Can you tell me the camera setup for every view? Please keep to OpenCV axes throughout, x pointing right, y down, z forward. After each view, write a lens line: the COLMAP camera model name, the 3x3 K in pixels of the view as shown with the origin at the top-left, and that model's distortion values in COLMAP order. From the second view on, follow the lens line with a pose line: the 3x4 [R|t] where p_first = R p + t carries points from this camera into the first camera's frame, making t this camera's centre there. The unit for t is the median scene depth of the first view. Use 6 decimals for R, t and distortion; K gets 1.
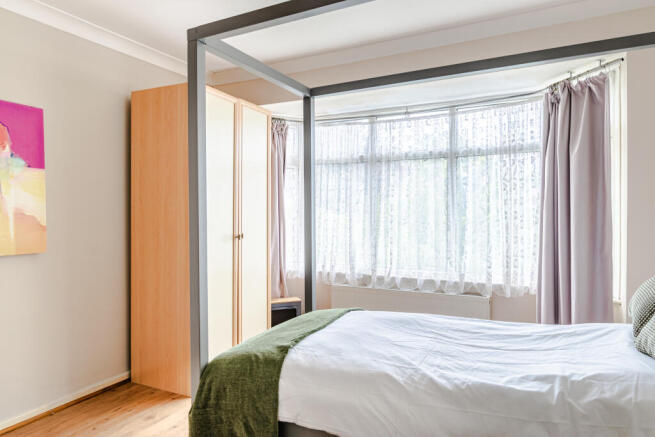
lens RADIAL K [[436.8, 0, 327.5], [0, 436.8, 218.5], [0, 0, 1]] dist [-0.007654, 0.000302]
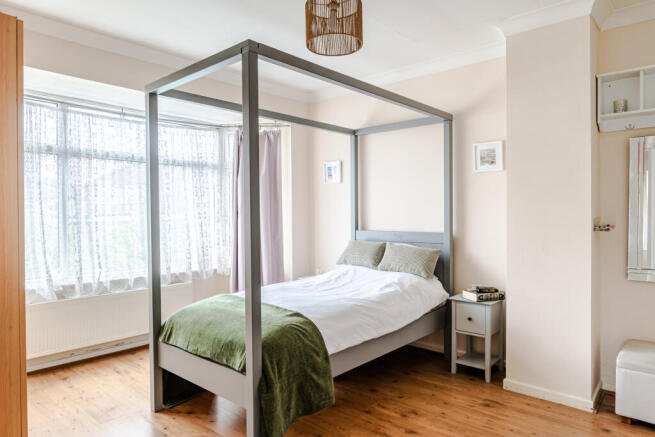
lens RADIAL K [[436.8, 0, 327.5], [0, 436.8, 218.5], [0, 0, 1]] dist [-0.007654, 0.000302]
pose [[0.219684, -0.008537, 0.975534, -0.696117], [0.013533, 0.999892, 0.005702, -0.001436], [-0.975477, 0.011949, 0.219776, 0.328724]]
